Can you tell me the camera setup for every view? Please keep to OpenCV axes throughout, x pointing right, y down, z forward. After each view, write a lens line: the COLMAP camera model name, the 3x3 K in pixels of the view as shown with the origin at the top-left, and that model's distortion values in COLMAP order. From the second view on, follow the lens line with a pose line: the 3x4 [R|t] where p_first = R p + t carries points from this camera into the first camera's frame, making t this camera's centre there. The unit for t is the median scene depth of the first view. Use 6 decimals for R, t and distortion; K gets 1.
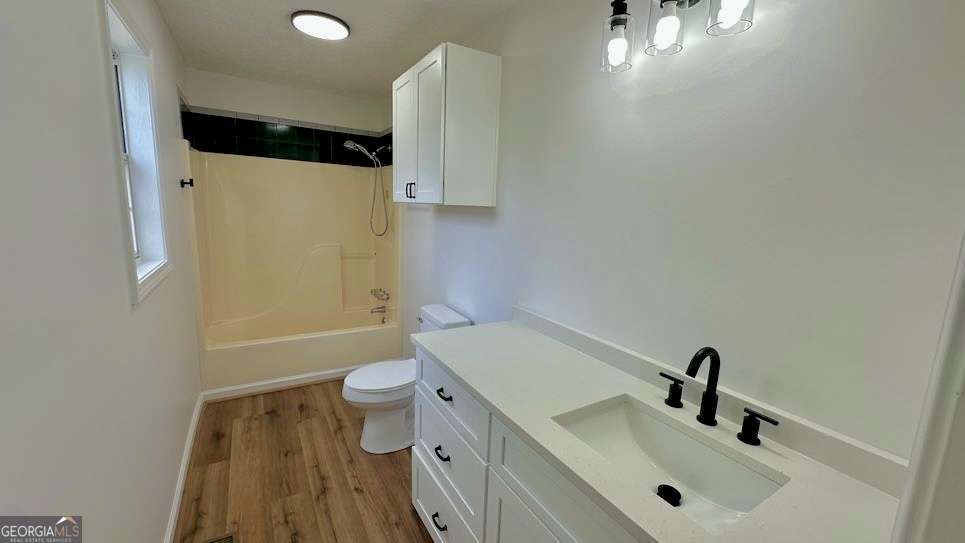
lens RADIAL K [[384.8, 0, 486.2], [0, 384.8, 272.0], [0, 0, 1]] dist [-0.001996, -0.000142]
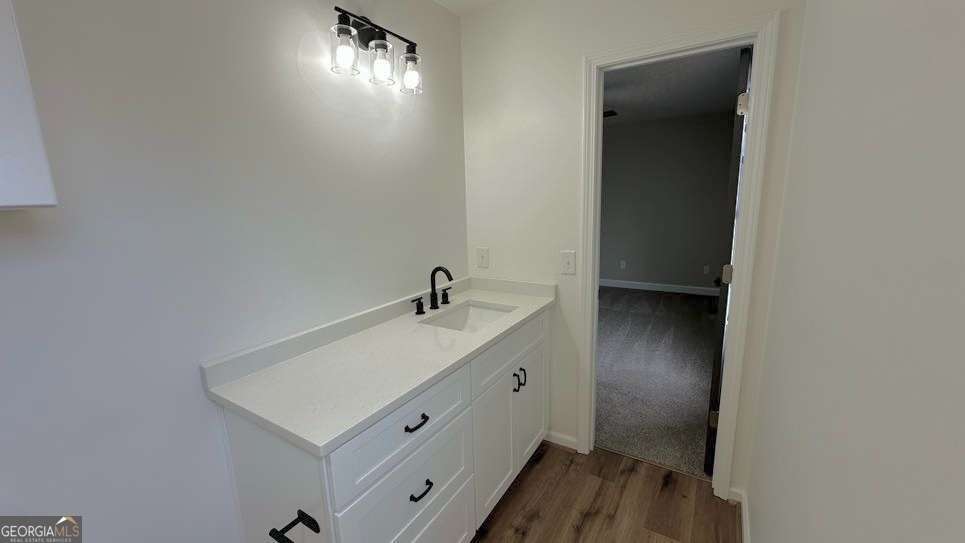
lens RADIAL K [[384.8, 0, 486.2], [0, 384.8, 272.0], [0, 0, 1]] dist [-0.001996, -0.000142]
pose [[-0.472338, -0.197316, 0.859048, -1.036470], [0.147986, 0.943033, 0.297975, -0.277684], [-0.868905, 0.267872, -0.416231, 1.391244]]
